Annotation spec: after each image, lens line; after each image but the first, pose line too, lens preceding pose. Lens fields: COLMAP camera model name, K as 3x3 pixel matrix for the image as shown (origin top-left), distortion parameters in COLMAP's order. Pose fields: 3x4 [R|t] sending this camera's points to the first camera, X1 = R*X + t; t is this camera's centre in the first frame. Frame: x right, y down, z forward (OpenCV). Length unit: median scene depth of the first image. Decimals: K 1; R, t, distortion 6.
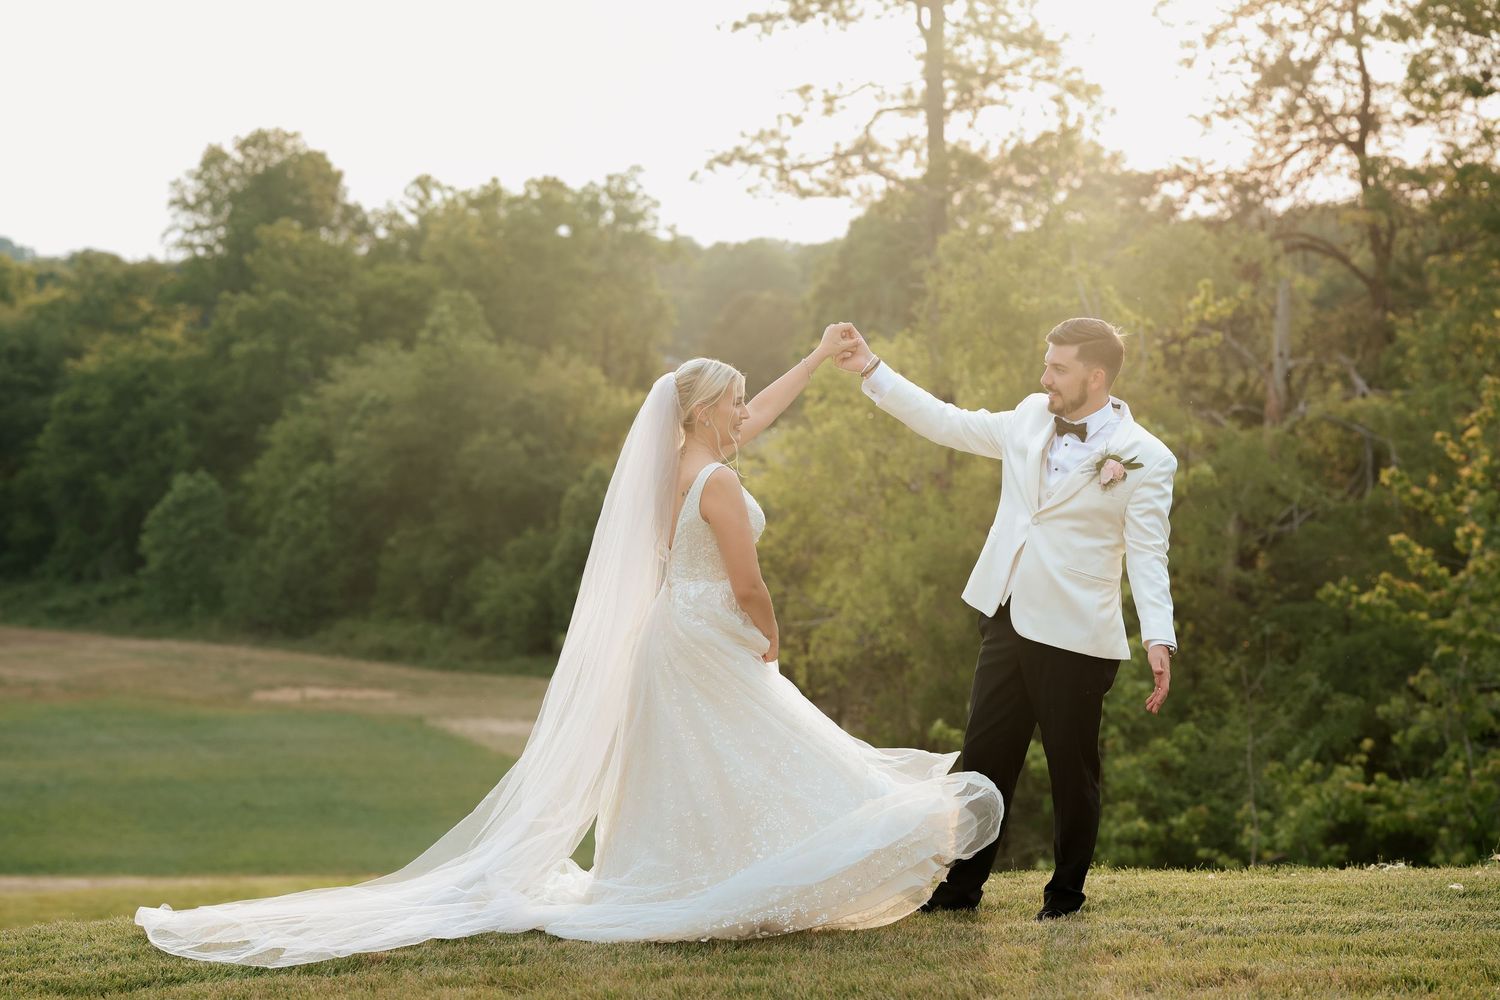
lens RADIAL K [[3394.8, 0, 750.0], [0, 3394.8, 500.0], [0, 0, 1]] dist [0.217750, 1.110828]
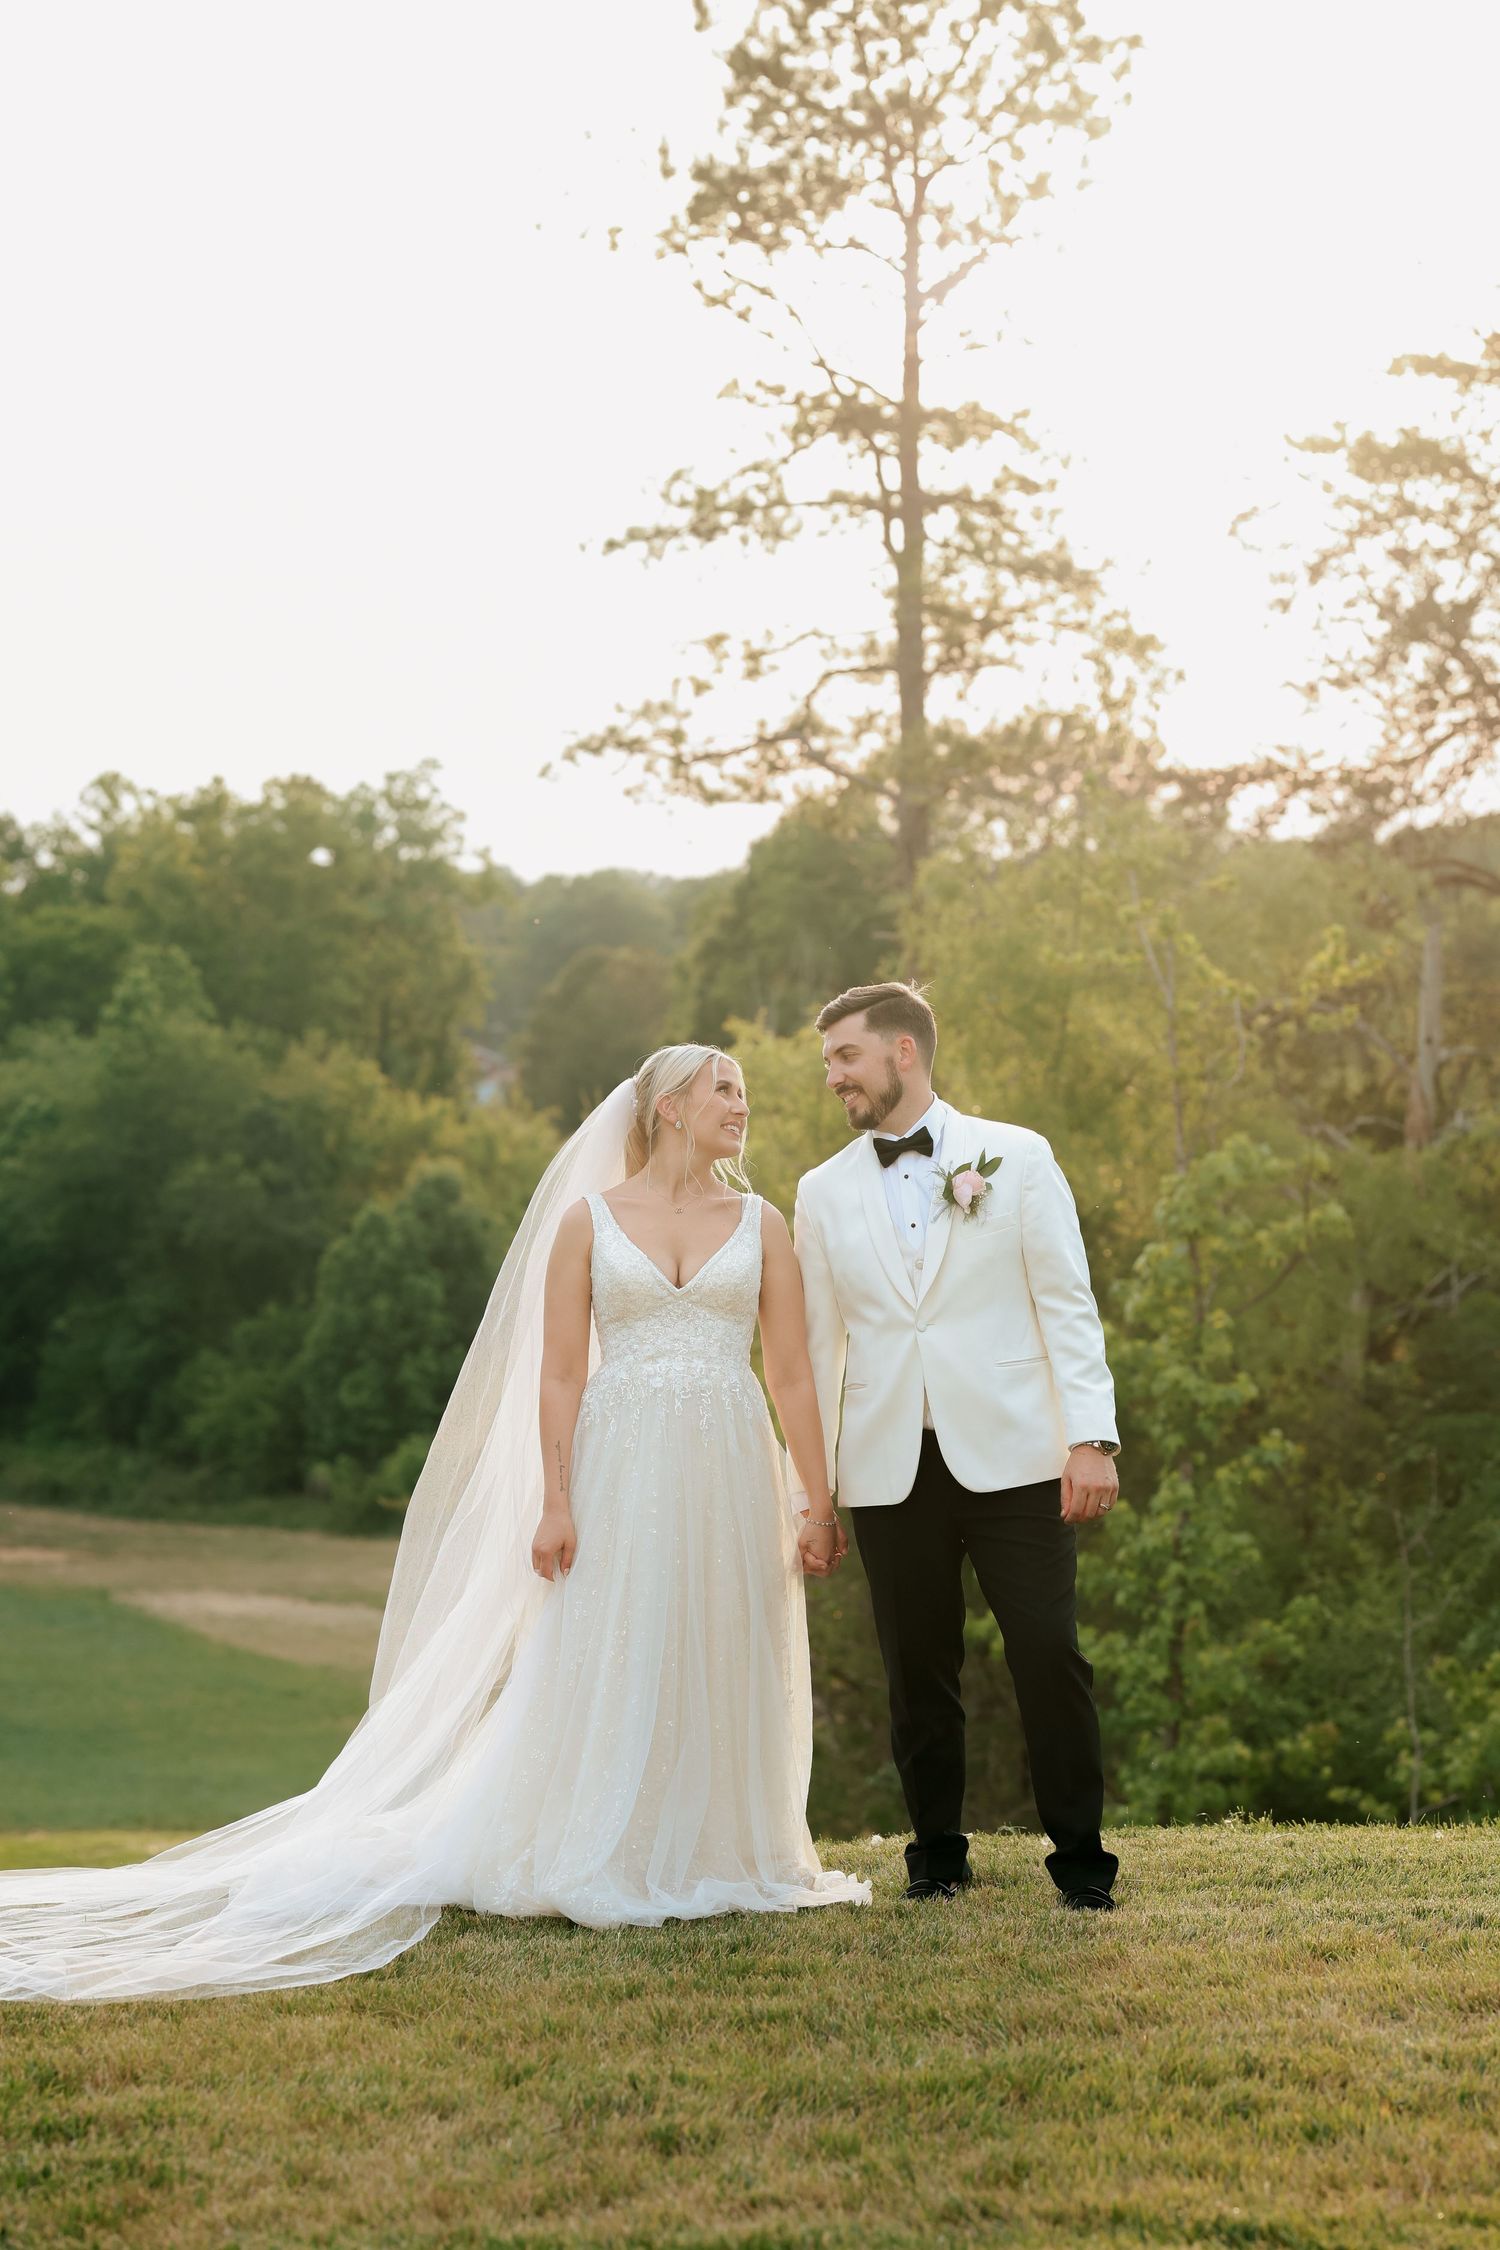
lens RADIAL K [[5092.2, 0, 738.3], [0, 5092.2, 1128.6], [0, 0, 1]] dist [0.217750, 1.110828]
pose [[0.999605, 0.000651, 0.028089, -0.006321], [0.000080, 0.999662, -0.026003, 0.000404], [-0.028096, 0.025995, 0.999267, 0.006898]]
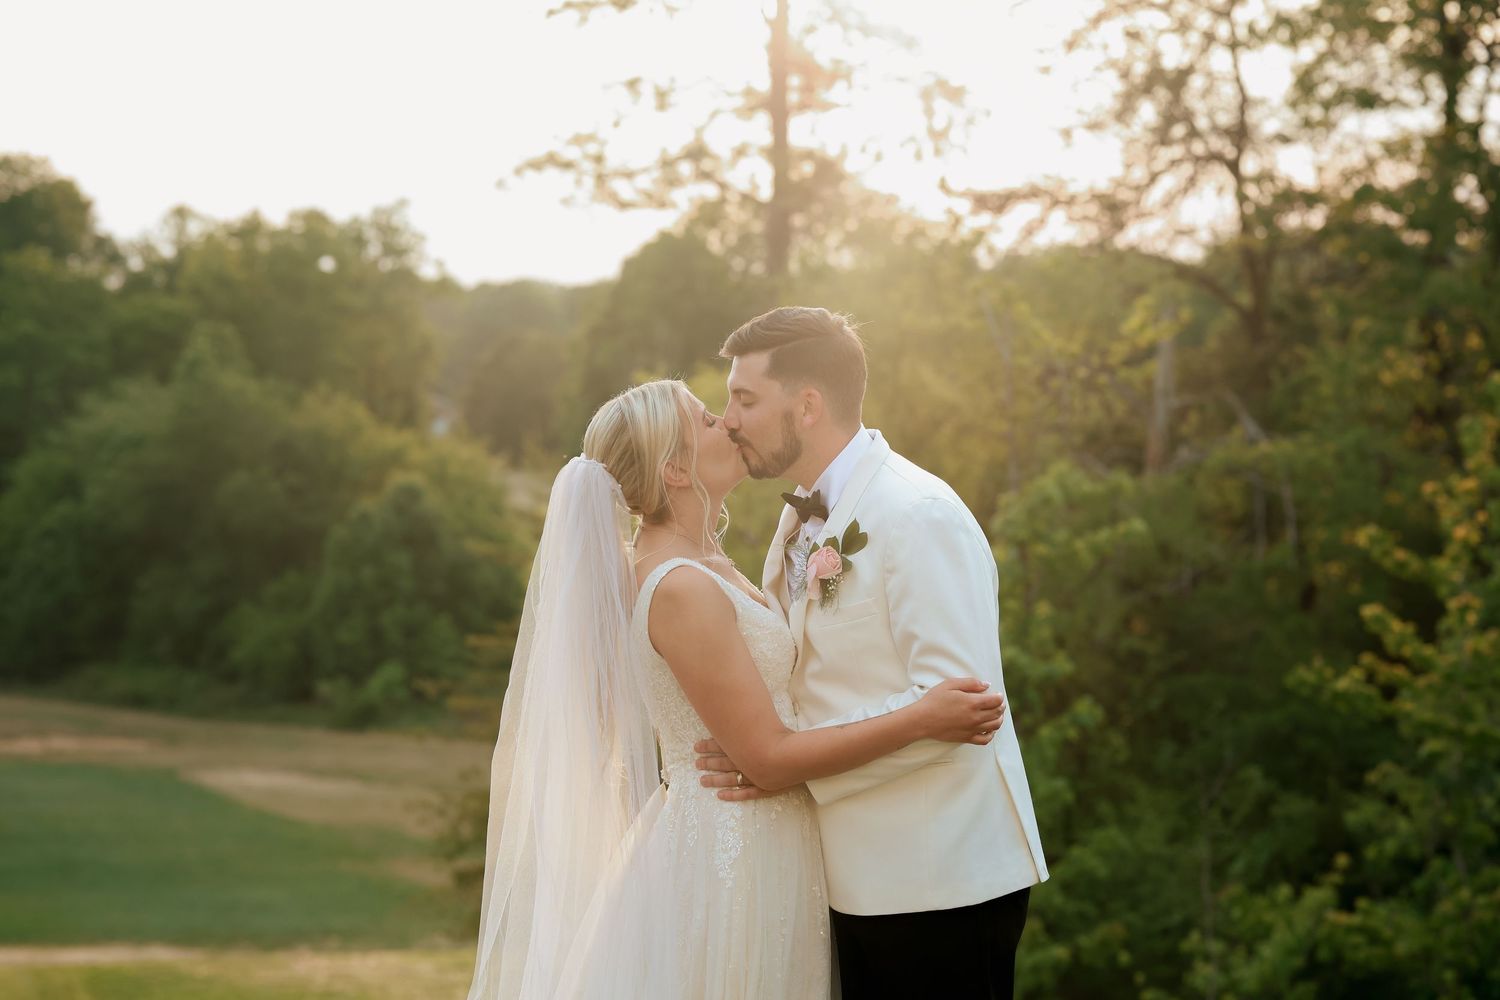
lens RADIAL K [[3394.8, 0, 750.0], [0, 3394.8, 500.0], [0, 0, 1]] dist [0.217750, 1.110828]
pose [[0.997492, 0.007955, 0.070331, -0.012309], [-0.007092, 0.999897, -0.012504, -0.002596], [-0.070423, 0.011974, 0.997445, 0.109823]]
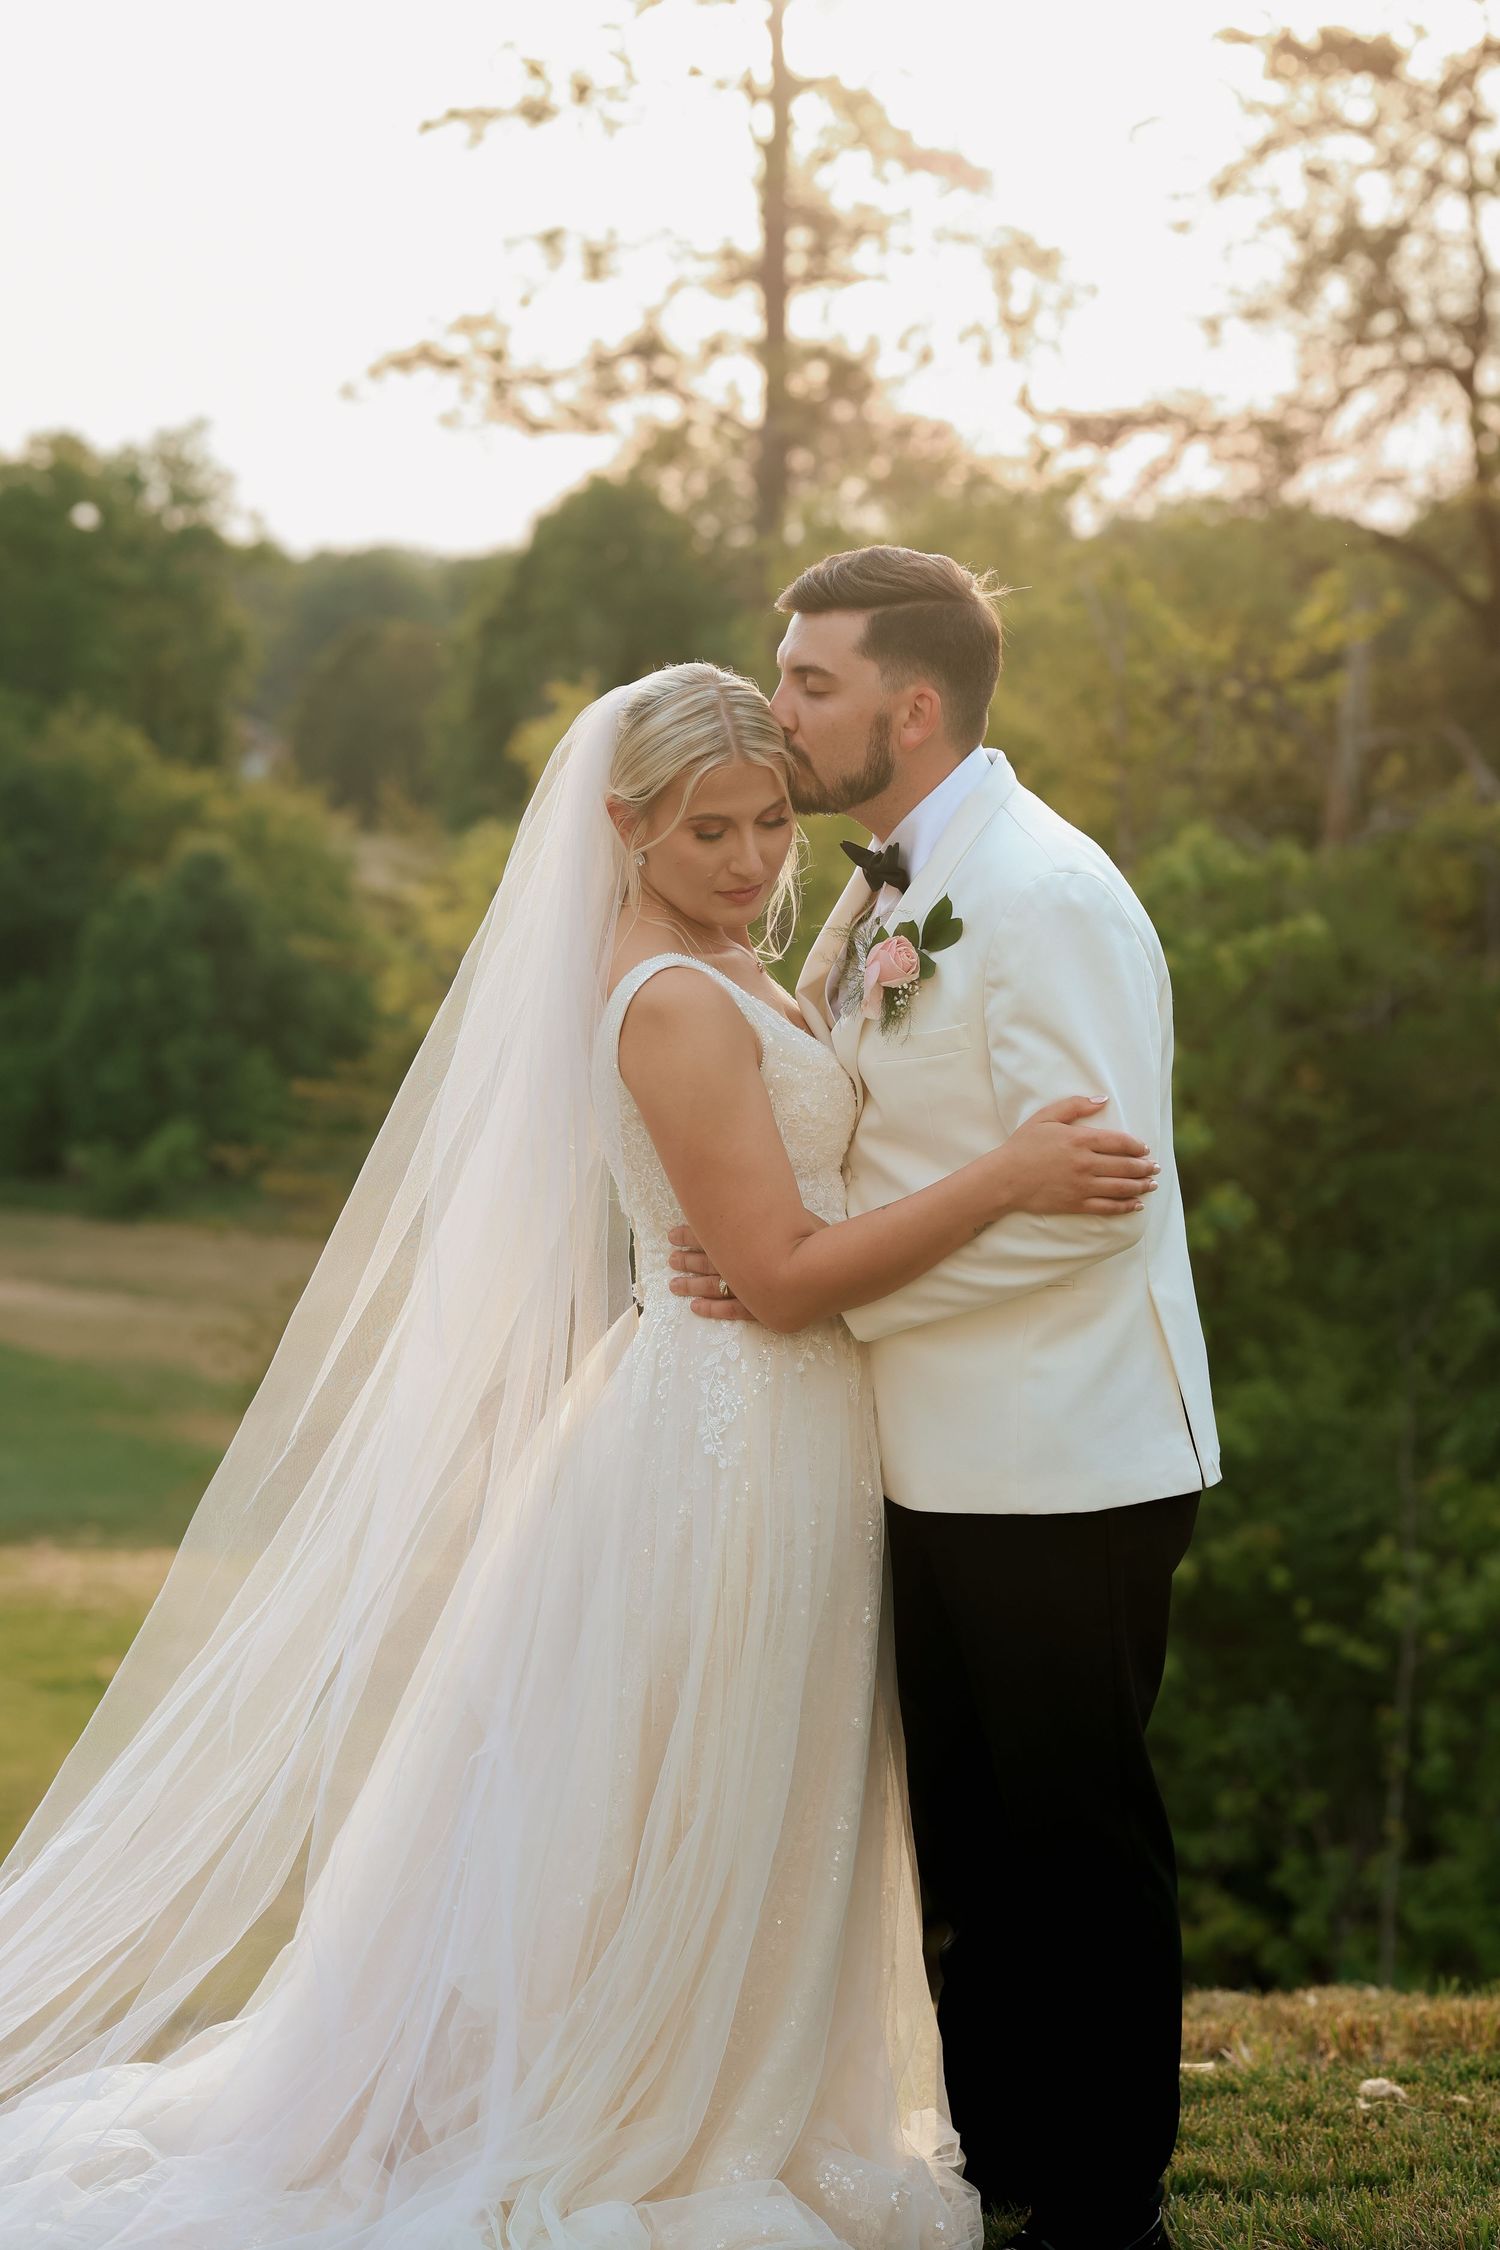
lens RADIAL K [[5092.2, 0, 738.3], [0, 5092.2, 1128.6], [0, 0, 1]] dist [0.217750, 1.110828]
pose [[0.997054, 0.017565, 0.074666, -0.011992], [-0.020239, 0.999175, 0.035210, -0.002062], [-0.073986, -0.036618, 0.996587, 0.117198]]
